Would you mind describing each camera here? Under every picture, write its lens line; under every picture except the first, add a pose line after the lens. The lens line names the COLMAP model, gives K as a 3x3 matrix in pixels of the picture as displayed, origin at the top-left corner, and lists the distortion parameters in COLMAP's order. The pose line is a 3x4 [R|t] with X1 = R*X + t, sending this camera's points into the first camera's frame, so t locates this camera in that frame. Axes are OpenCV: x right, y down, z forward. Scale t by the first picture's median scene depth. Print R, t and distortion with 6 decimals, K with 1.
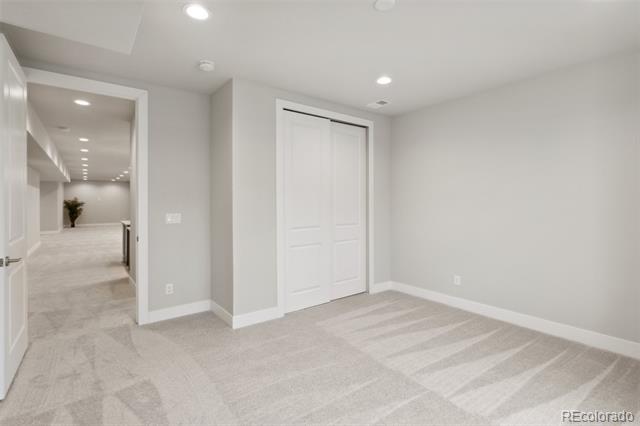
lens RADIAL K [[303.1, 0, 321.0], [0, 303.1, 201.8], [0, 0, 1]] dist [0.003390, 0.000316]
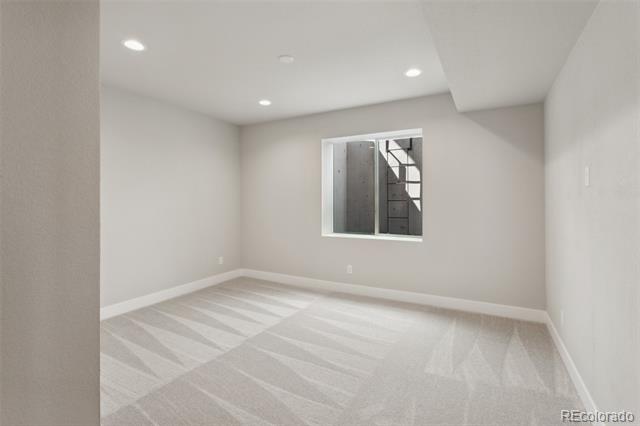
lens RADIAL K [[303.1, 0, 321.0], [0, 303.1, 201.8], [0, 0, 1]] dist [0.003390, 0.000316]
pose [[-0.413511, -0.002742, 0.910495, -0.917567], [-0.002888, 0.999994, 0.001700, 0.005736], [-0.910495, -0.001926, -0.413516, 1.165581]]
